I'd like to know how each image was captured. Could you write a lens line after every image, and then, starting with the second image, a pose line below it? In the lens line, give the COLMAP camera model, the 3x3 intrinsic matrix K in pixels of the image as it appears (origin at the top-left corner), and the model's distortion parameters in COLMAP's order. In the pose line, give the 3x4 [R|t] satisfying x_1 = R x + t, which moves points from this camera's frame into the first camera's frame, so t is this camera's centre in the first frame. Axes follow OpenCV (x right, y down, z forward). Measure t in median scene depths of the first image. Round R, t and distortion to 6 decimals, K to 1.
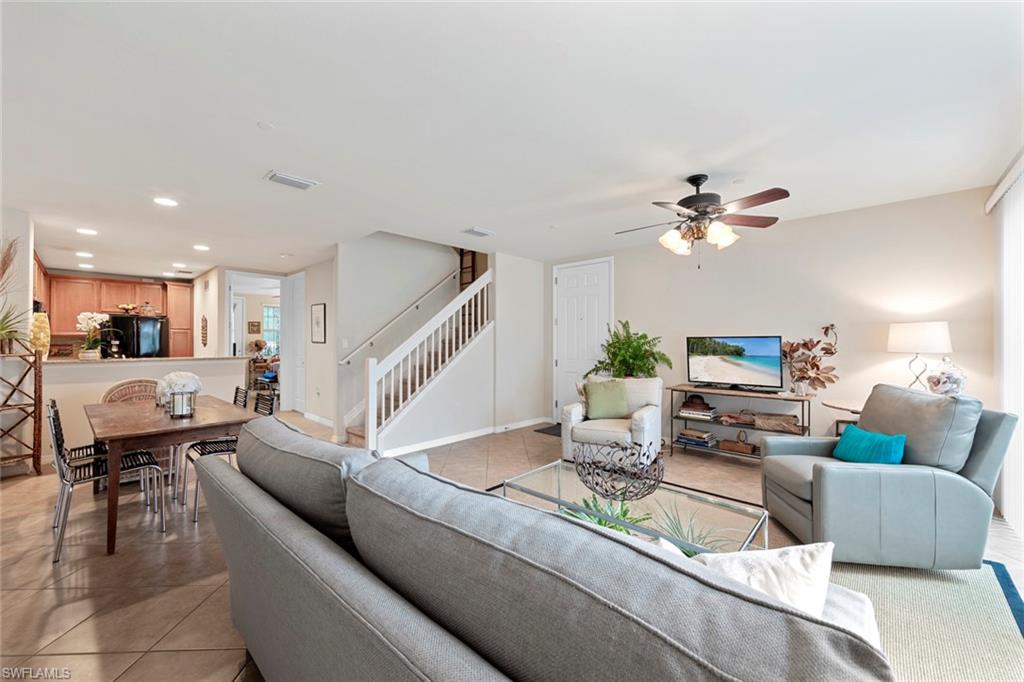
lens RADIAL K [[404.5, 0, 526.0], [0, 404.5, 337.0], [0, 0, 1]] dist [0.006885, -0.000816]
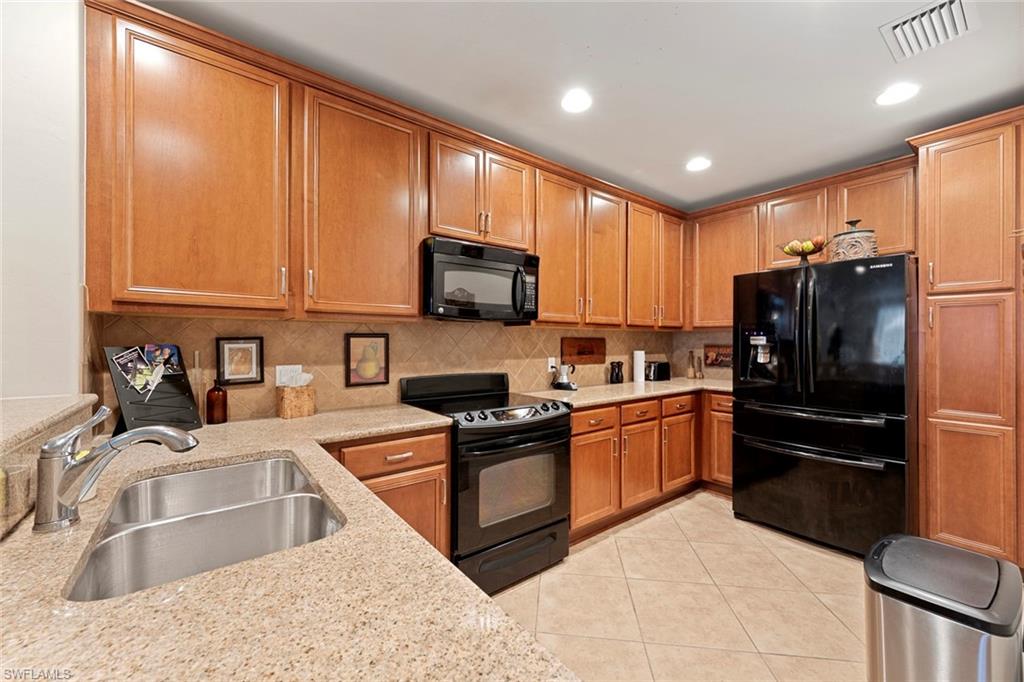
lens RADIAL K [[404.5, 0, 501.9], [0, 404.5, 339.3], [0, 0, 1]] dist [0.006885, -0.000816]
pose [[-0.177982, -0.004183, -0.984025, -0.747081], [0.009133, 0.999941, -0.005902, 0.015570], [0.983991, -0.010037, -0.177933, 1.055441]]
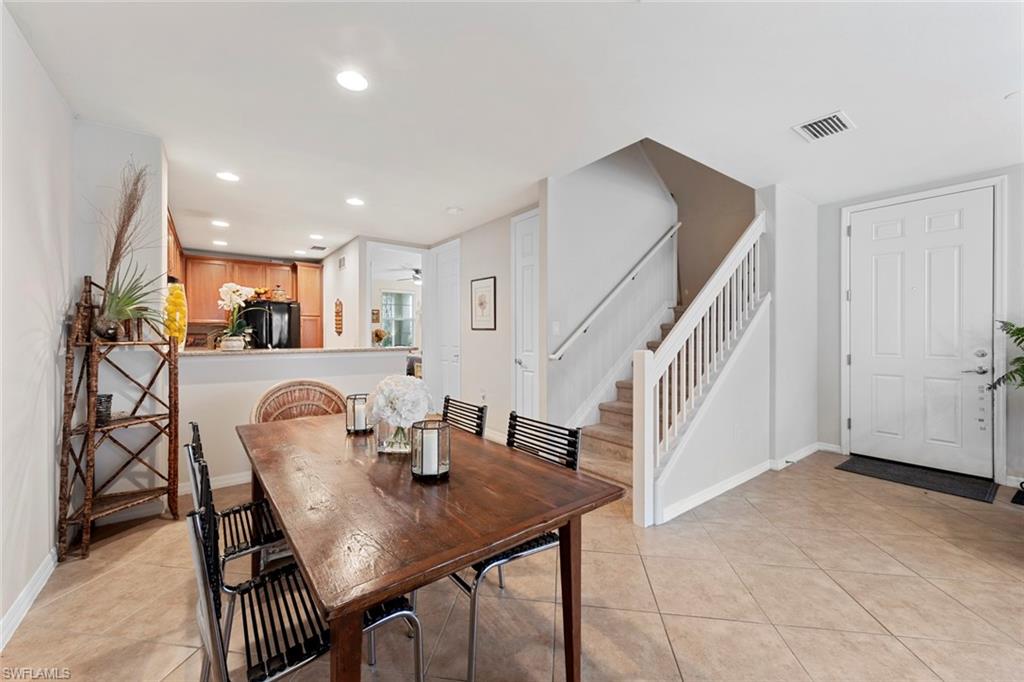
lens RADIAL K [[404.5, 0, 519.8], [0, 404.5, 331.7], [0, 0, 1]] dist [0.006885, -0.000816]
pose [[0.985088, -0.002456, -0.172032, -0.359358], [0.003141, 0.999988, 0.003709, 0.017100], [0.172021, -0.004194, 0.985084, 0.304020]]
